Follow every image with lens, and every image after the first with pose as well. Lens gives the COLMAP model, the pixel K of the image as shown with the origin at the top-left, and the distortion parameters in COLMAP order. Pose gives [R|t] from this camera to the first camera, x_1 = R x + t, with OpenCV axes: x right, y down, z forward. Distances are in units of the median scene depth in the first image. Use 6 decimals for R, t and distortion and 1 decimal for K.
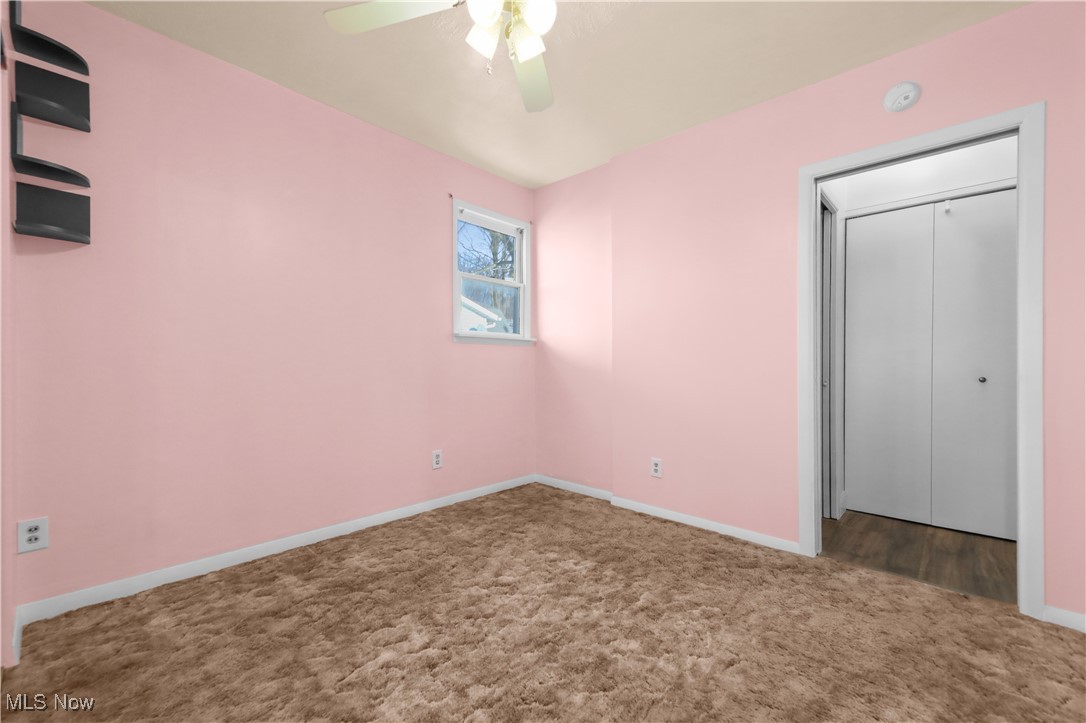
lens RADIAL K [[444.1, 0, 546.8], [0, 444.1, 352.1], [0, 0, 1]] dist [0.000795, -0.000016]
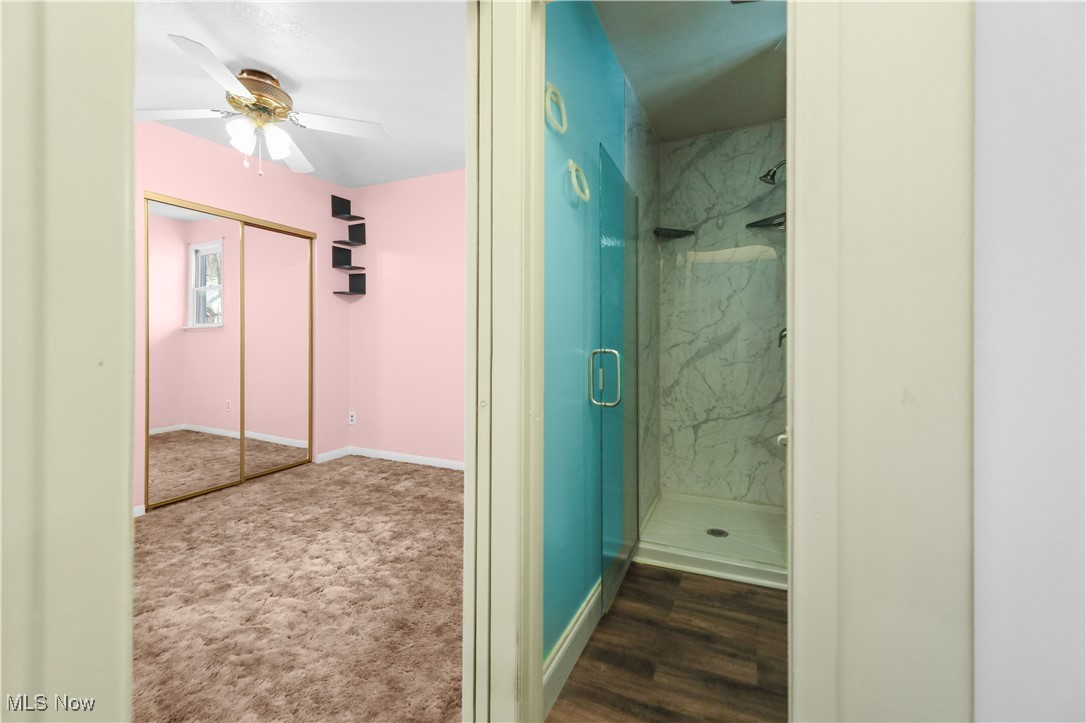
lens RADIAL K [[444.1, 0, 546.8], [0, 444.1, 352.1], [0, 0, 1]] dist [0.000795, -0.000016]
pose [[0.289076, 0.015433, -0.957182, 1.317369], [0.038491, 0.998874, 0.027729, 0.012538], [0.956532, -0.044858, 0.288157, 1.200638]]
